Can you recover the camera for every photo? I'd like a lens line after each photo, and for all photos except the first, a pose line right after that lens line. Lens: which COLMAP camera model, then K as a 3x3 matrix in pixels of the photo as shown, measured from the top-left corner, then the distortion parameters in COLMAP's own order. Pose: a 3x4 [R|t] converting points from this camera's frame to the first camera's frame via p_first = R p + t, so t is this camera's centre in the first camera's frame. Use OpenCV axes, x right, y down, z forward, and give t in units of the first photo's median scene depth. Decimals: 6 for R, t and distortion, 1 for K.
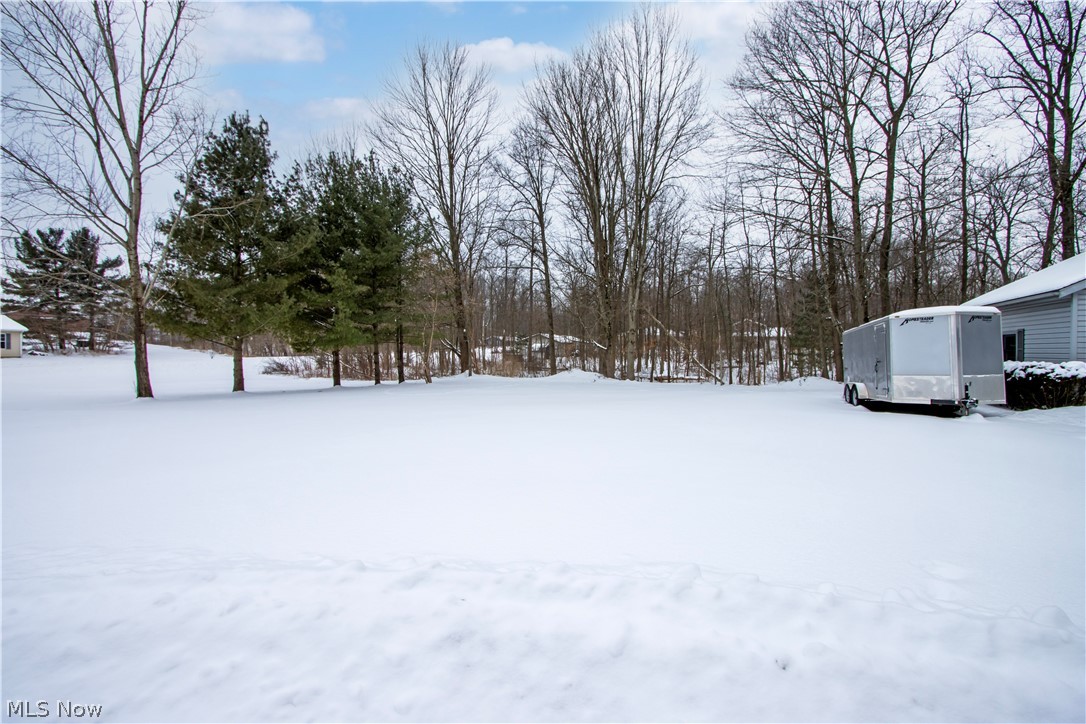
lens RADIAL K [[506.4, 0, 538.6], [0, 506.4, 352.3], [0, 0, 1]] dist [-0.003448, 0.000093]
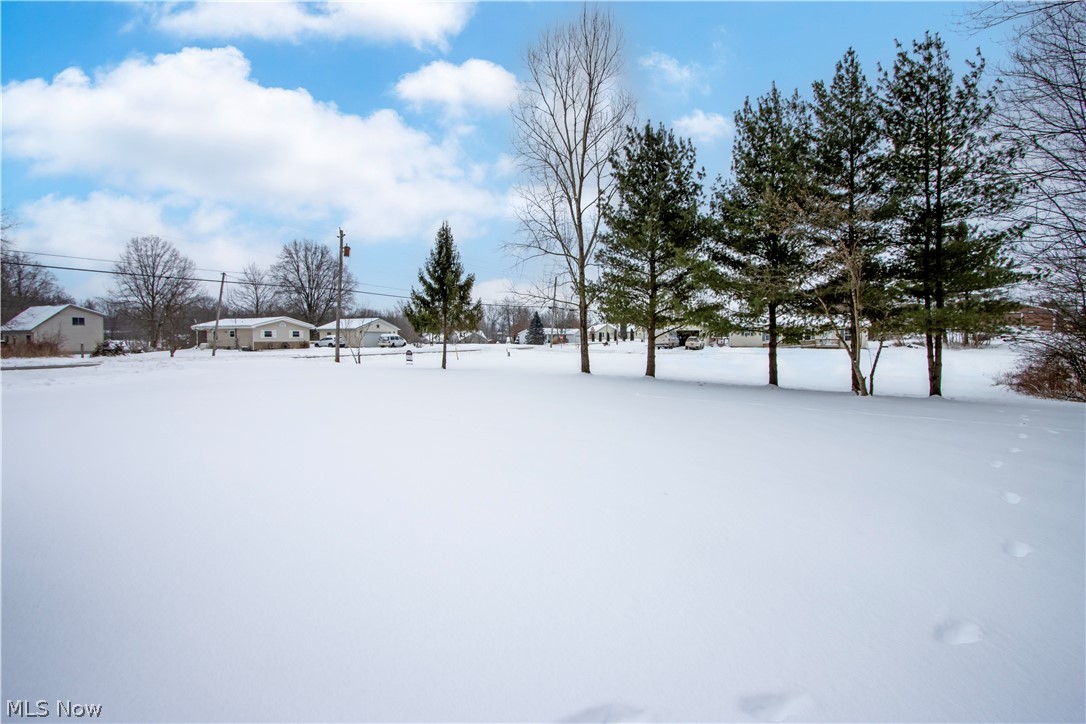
lens RADIAL K [[506.4, 0, 538.6], [0, 506.4, 352.3], [0, 0, 1]] dist [-0.003448, 0.000093]
pose [[-0.104386, 0.026902, -0.994173, 0.550530], [-0.015988, 0.999460, 0.028724, -0.006499], [0.994408, 0.018894, -0.103899, 0.880725]]
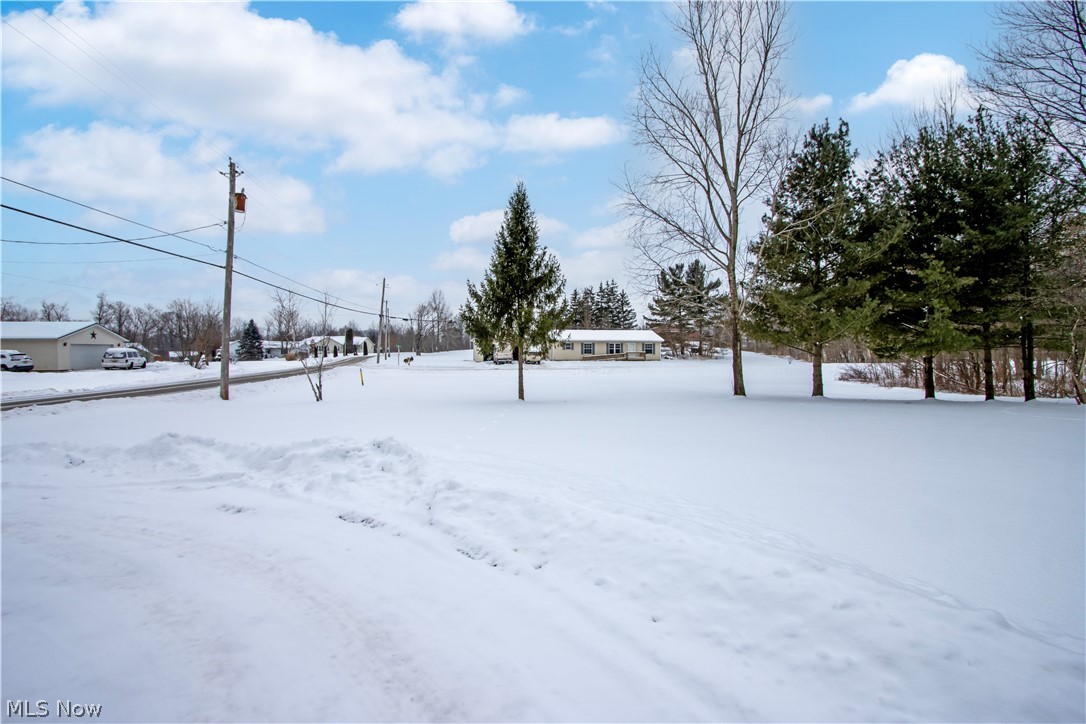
lens RADIAL K [[506.4, 0, 538.6], [0, 506.4, 352.3], [0, 0, 1]] dist [-0.003448, 0.000093]
pose [[0.513012, -0.001028, -0.858381, -0.005162], [-0.009153, 0.999936, -0.006668, 0.000600], [0.858333, 0.011278, 0.512970, -0.007607]]
